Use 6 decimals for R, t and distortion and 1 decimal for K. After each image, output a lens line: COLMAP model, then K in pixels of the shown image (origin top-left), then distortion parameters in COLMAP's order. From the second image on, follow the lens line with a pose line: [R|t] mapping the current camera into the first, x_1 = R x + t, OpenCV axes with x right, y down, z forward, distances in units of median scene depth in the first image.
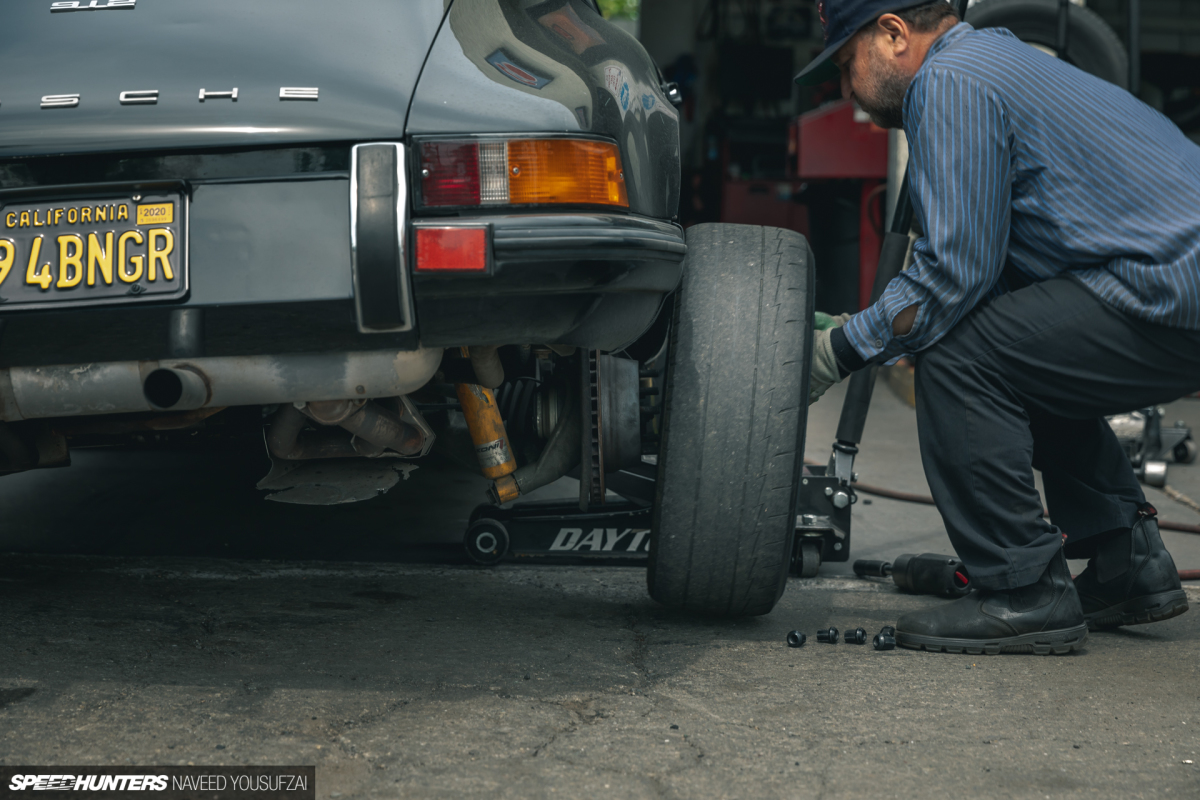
lens RADIAL K [[2330.2, 0, 600.0], [0, 2330.2, 400.0], [0, 0, 1]] dist [-0.016786, -0.031378]
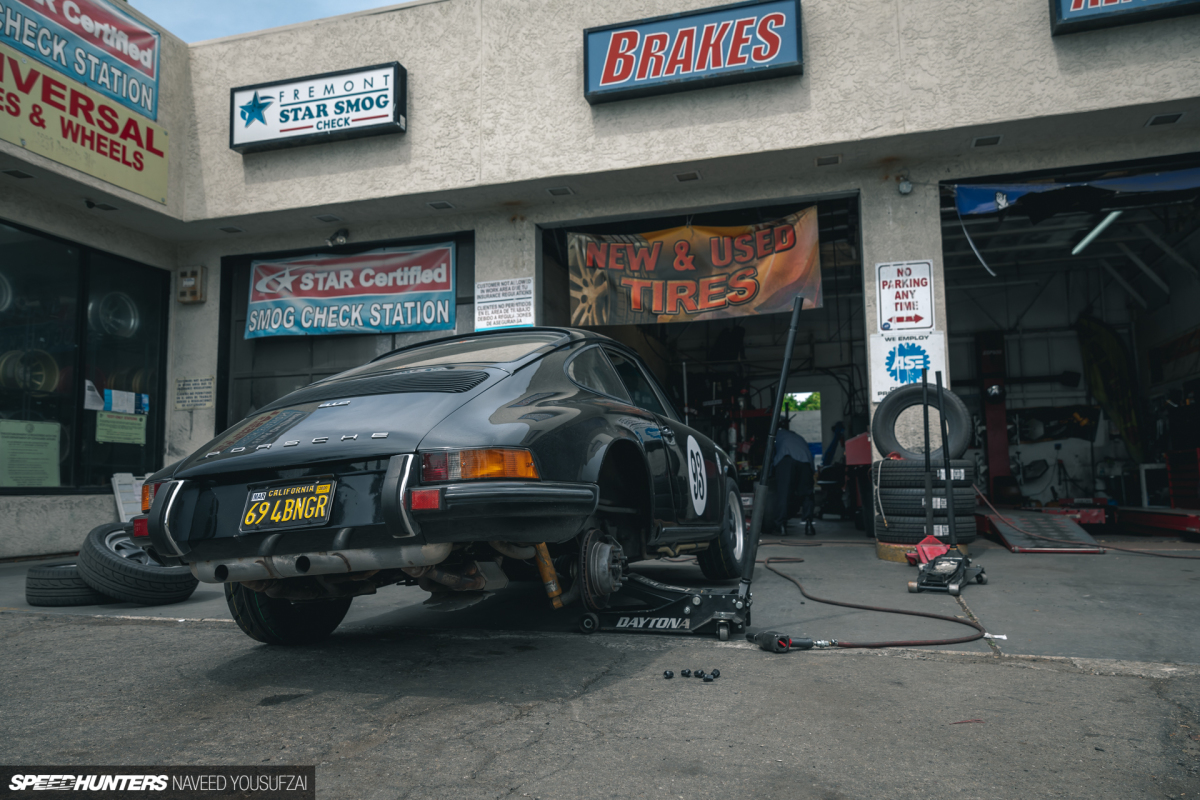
lens RADIAL K [[826.5, 0, 600.0], [0, 826.5, 400.0], [0, 0, 1]] dist [0.026588, -0.000888]
pose [[0.959443, -0.065420, -0.274206, 0.315607], [0.013934, 0.982516, -0.185655, -0.008069], [0.281557, 0.174304, 0.943580, 0.260836]]
